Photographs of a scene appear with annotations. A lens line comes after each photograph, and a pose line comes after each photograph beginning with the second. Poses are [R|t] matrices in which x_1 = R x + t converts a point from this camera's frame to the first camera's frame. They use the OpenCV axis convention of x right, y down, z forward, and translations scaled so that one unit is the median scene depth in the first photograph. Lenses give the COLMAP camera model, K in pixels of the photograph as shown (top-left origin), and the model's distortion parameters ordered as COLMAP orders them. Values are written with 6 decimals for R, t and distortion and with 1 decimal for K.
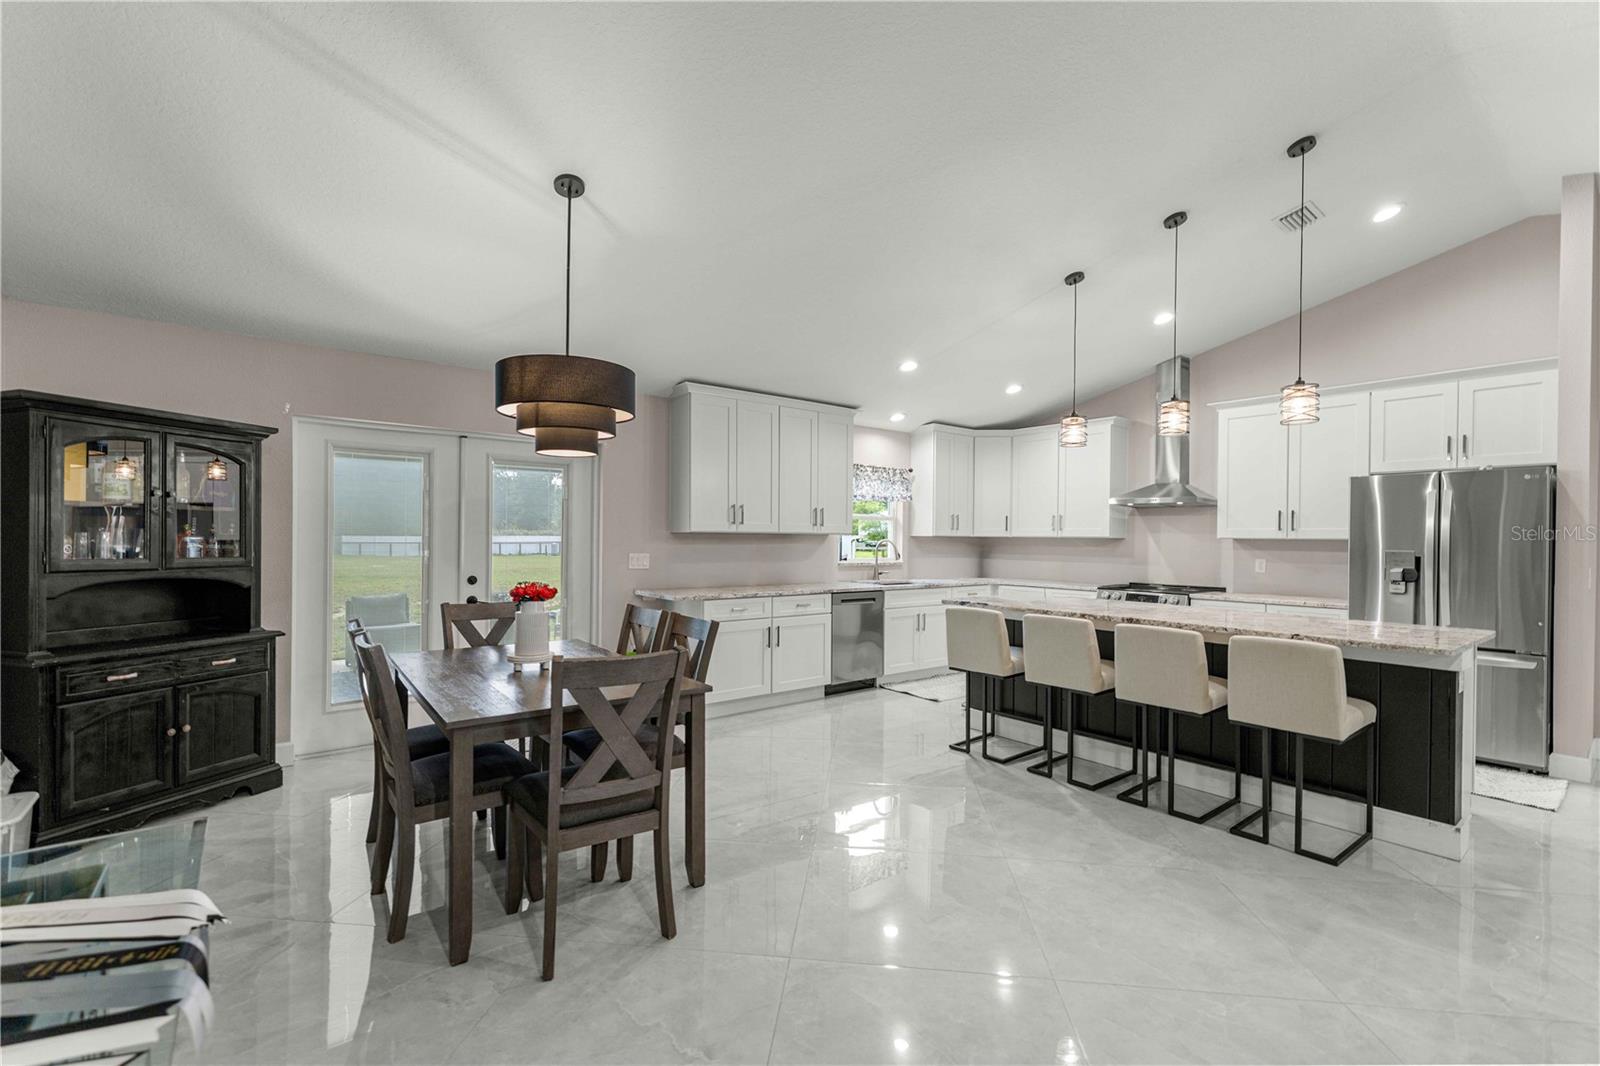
lens RADIAL K [[691.6, 0, 796.6], [0, 691.6, 545.1], [0, 0, 1]] dist [-0.001215, 0.000215]
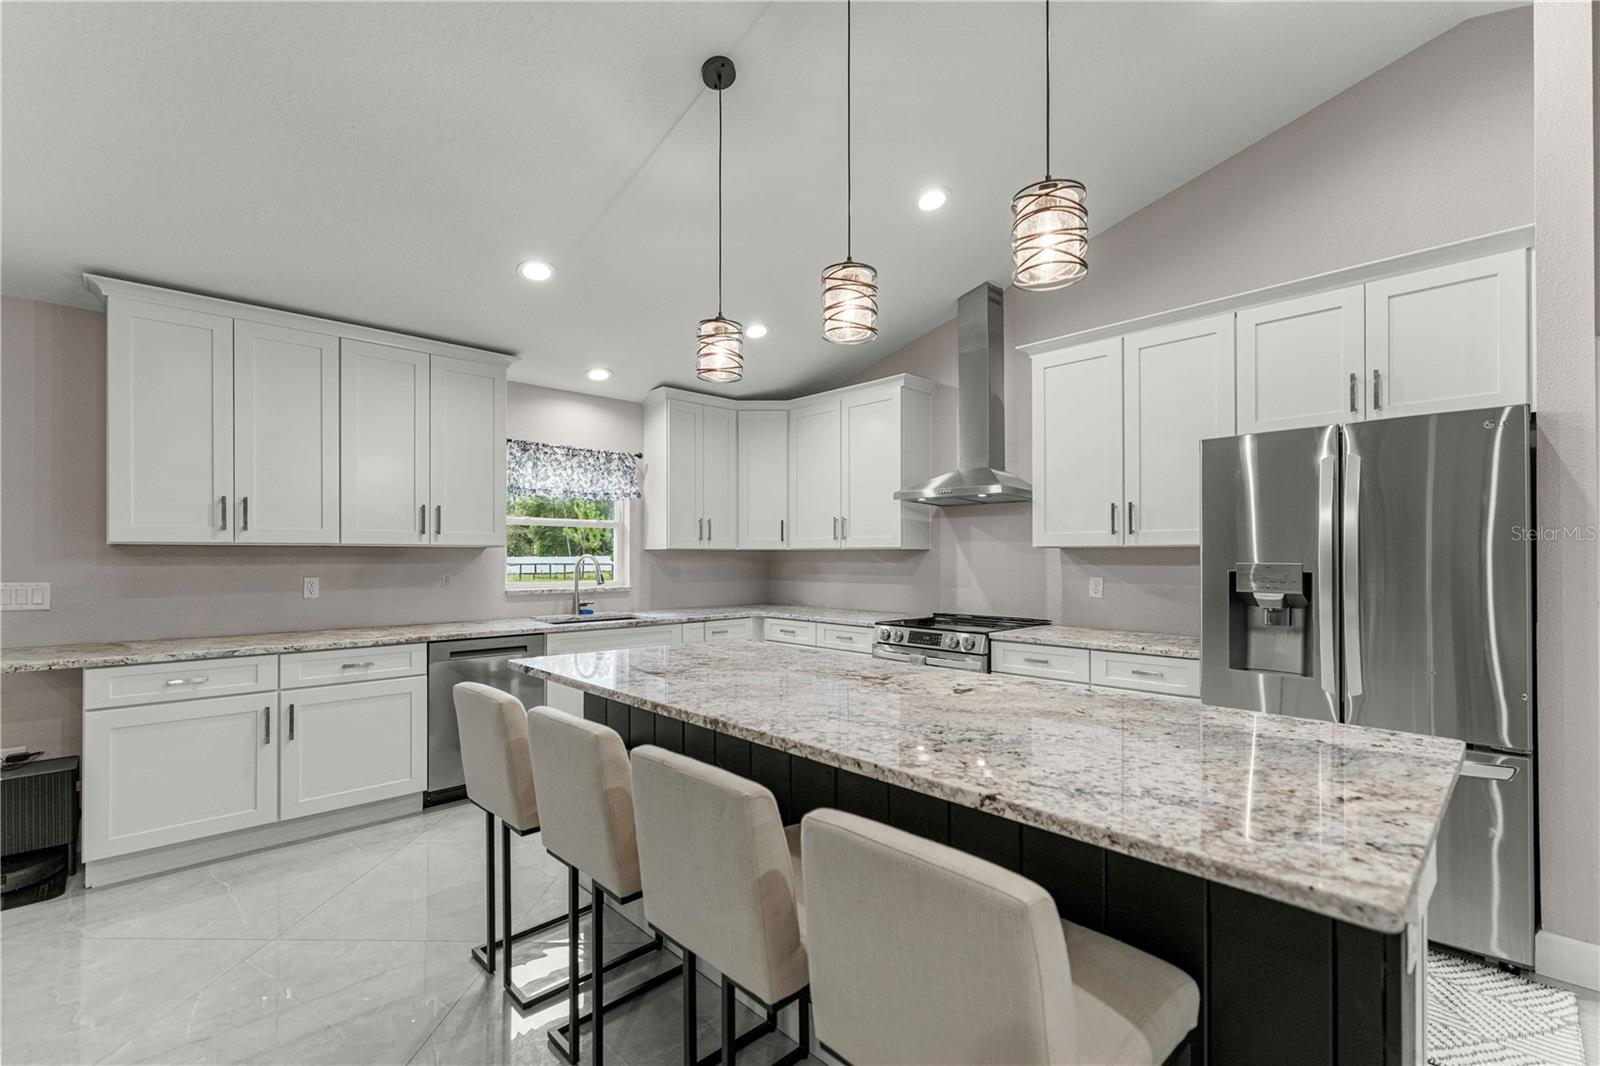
lens RADIAL K [[699.6, 0, 801.4], [0, 699.6, 555.2], [0, 0, 1]] dist [-0.001270, 0.000271]
pose [[0.995317, -0.009678, 0.096180, 0.363698], [0.010863, 0.999871, -0.011809, 0.003863], [-0.096053, 0.012798, 0.995294, 0.395650]]
